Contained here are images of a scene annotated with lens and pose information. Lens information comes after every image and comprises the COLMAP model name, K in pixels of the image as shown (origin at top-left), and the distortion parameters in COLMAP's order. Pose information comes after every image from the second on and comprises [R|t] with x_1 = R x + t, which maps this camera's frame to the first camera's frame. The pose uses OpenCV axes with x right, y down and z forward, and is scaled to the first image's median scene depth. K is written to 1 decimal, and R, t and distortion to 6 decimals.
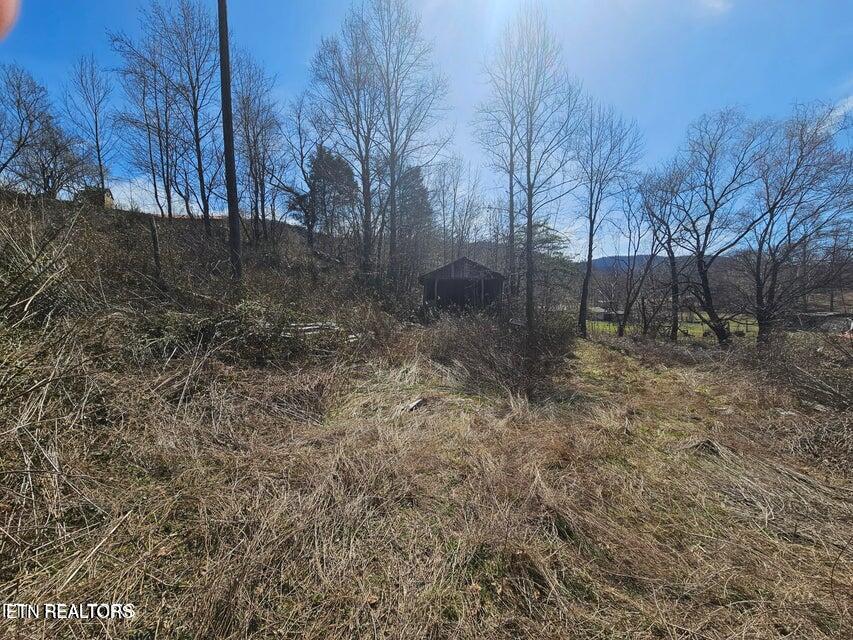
lens RADIAL K [[348.5, 0, 429.7], [0, 348.5, 315.8], [0, 0, 1]] dist [0.000168, 0.000323]
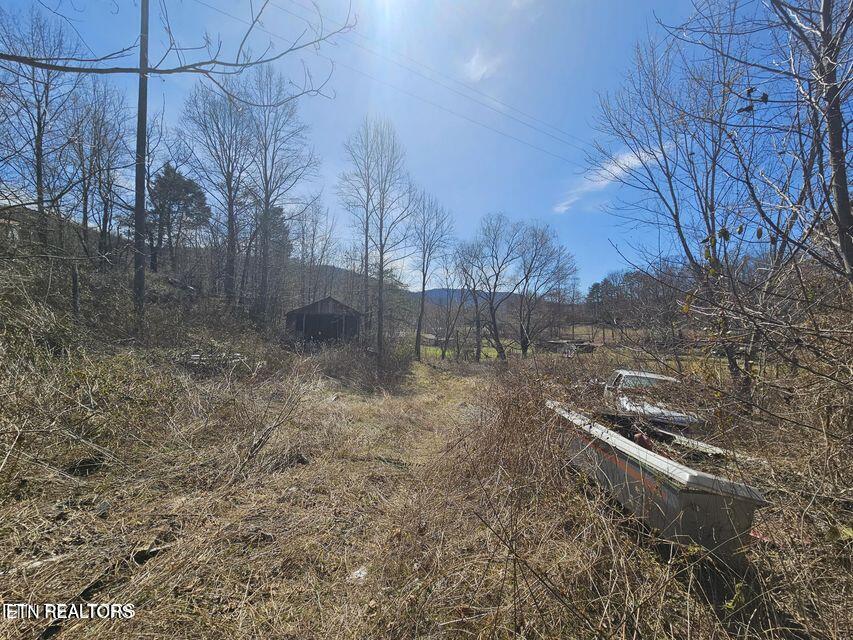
lens RADIAL K [[348.0, 0, 429.4], [0, 348.0, 315.6], [0, 0, 1]] dist [0.000018, -0.000093]
pose [[0.901519, 0.032846, 0.431490, -0.098453], [-0.002807, 0.997538, -0.070071, -0.014623], [-0.432730, 0.061959, 0.899392, -0.222980]]
